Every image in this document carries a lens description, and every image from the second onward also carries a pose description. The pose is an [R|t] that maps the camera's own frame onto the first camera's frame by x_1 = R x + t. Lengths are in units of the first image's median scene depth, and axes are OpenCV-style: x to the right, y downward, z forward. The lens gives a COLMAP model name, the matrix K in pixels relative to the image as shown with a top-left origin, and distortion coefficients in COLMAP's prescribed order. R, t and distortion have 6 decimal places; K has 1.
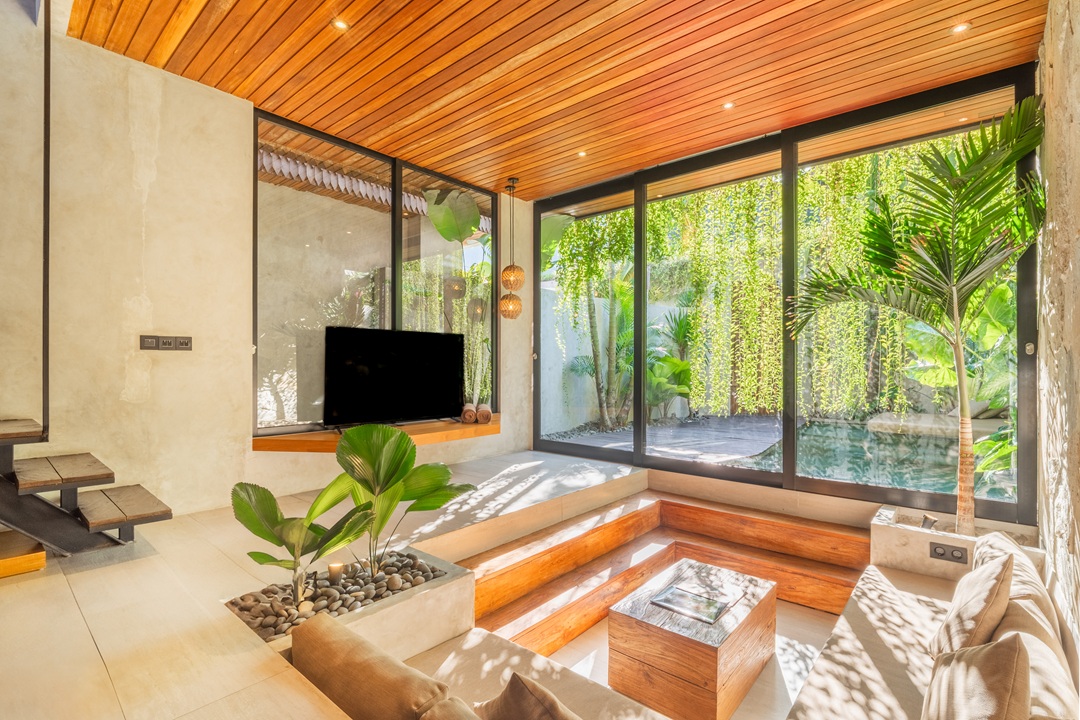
lens RADIAL K [[506.1, 0, 539.4], [0, 506.1, 362.1], [0, 0, 1]] dist [-0.009507, -0.003907]
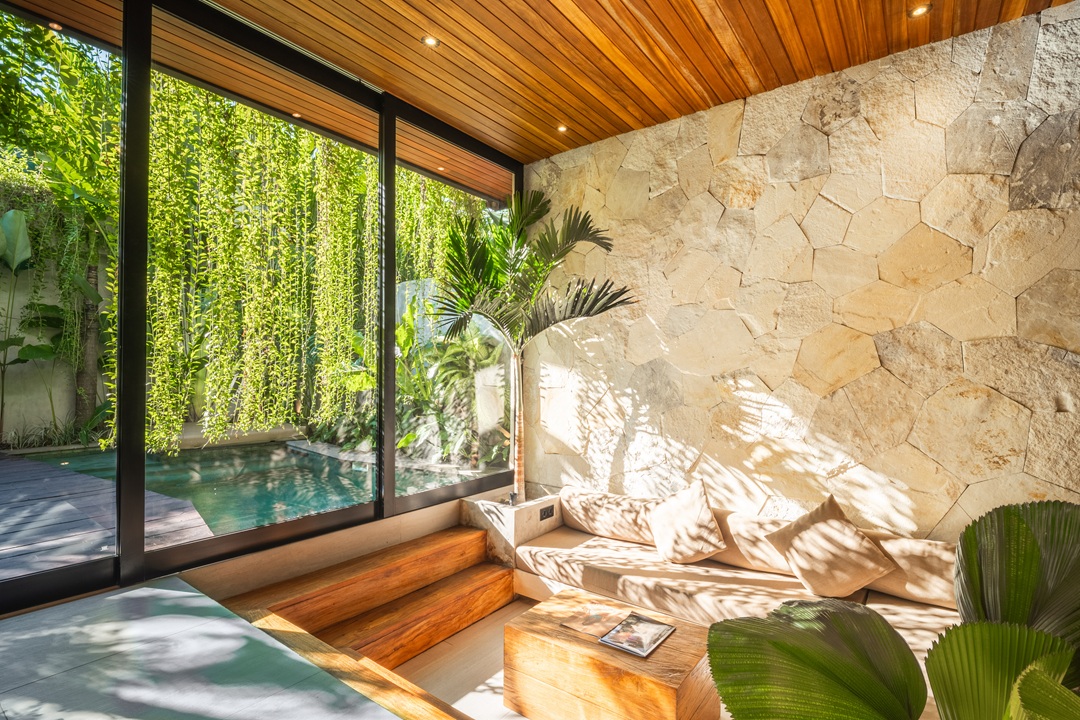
lens RADIAL K [[506.1, 0, 546.9], [0, 506.1, 361.8], [0, 0, 1]] dist [-0.009507, -0.003907]
pose [[-0.061719, 0.013921, 0.997996, -0.665013], [0.004714, 0.999896, -0.013656, -0.009915], [-0.998082, 0.003862, -0.061778, 1.298557]]
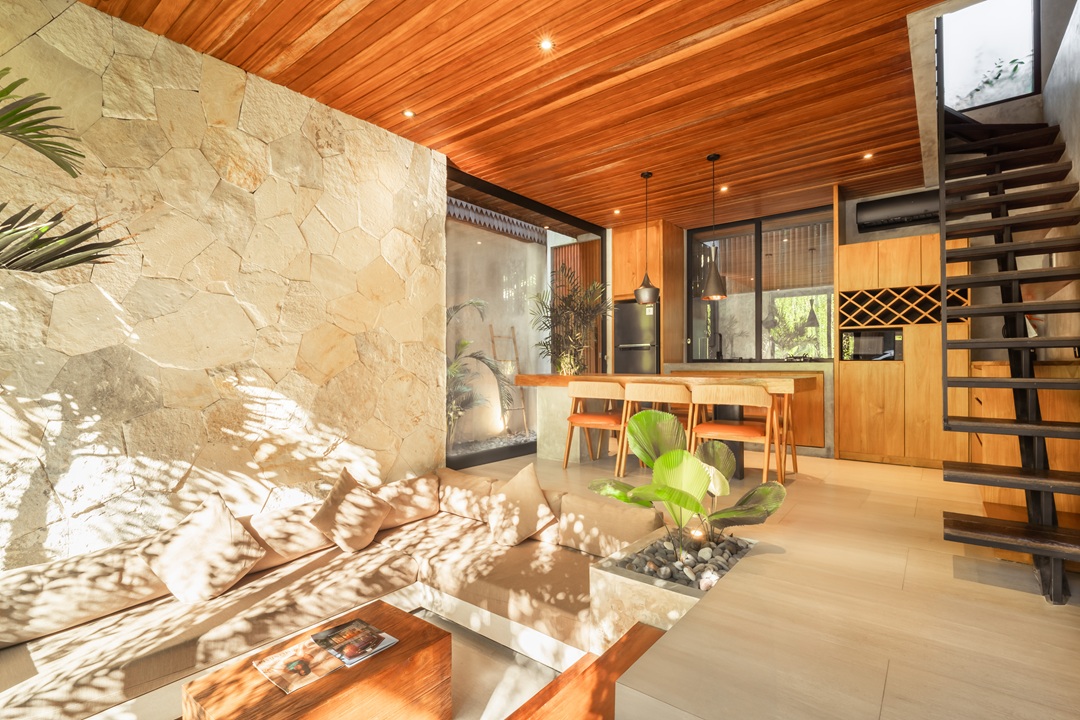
lens RADIAL K [[506.1, 0, 544.5], [0, 506.1, 349.6], [0, 0, 1]] dist [-0.009507, -0.003907]
pose [[-0.999420, 0.001130, -0.034030, -0.007494], [0.001879, 0.999757, -0.021984, -0.007426], [0.033997, -0.022035, -0.999179, 2.008279]]
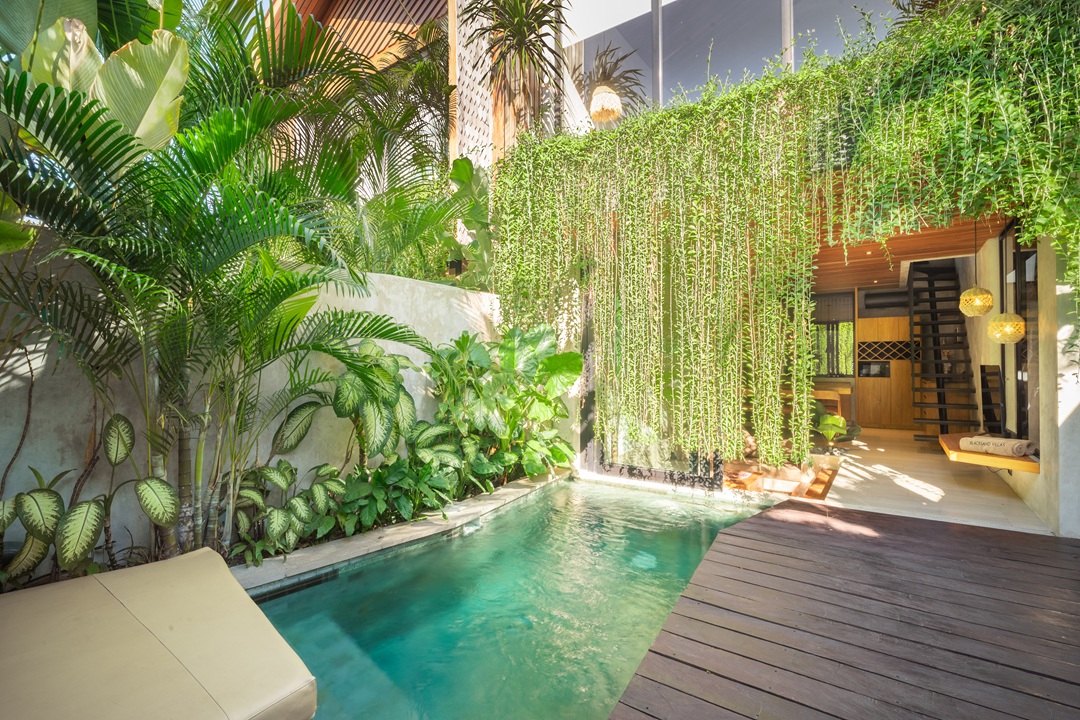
lens RADIAL K [[506.1, 0, 547.3], [0, 506.1, 361.1], [0, 0, 1]] dist [-0.009507, -0.003907]
pose [[-0.994146, 0.004484, -0.107950, 0.828958], [0.004184, 0.999987, 0.003011, -0.082789], [0.107962, 0.002542, -0.994152, 2.894202]]
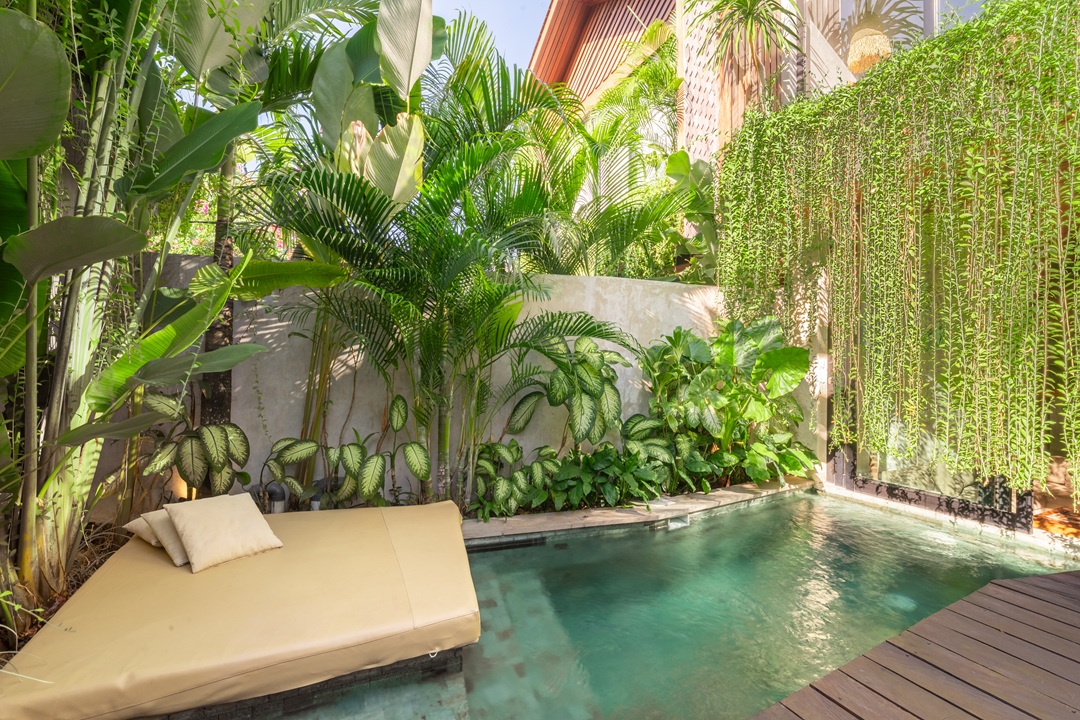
lens RADIAL K [[506.1, 0, 535.8], [0, 506.1, 361.7], [0, 0, 1]] dist [-0.009507, -0.003907]
pose [[-0.904650, -0.000040, 0.426155, 0.662174], [0.004378, 0.999946, 0.009388, -0.080618], [-0.426133, 0.010359, -0.904601, 2.907038]]
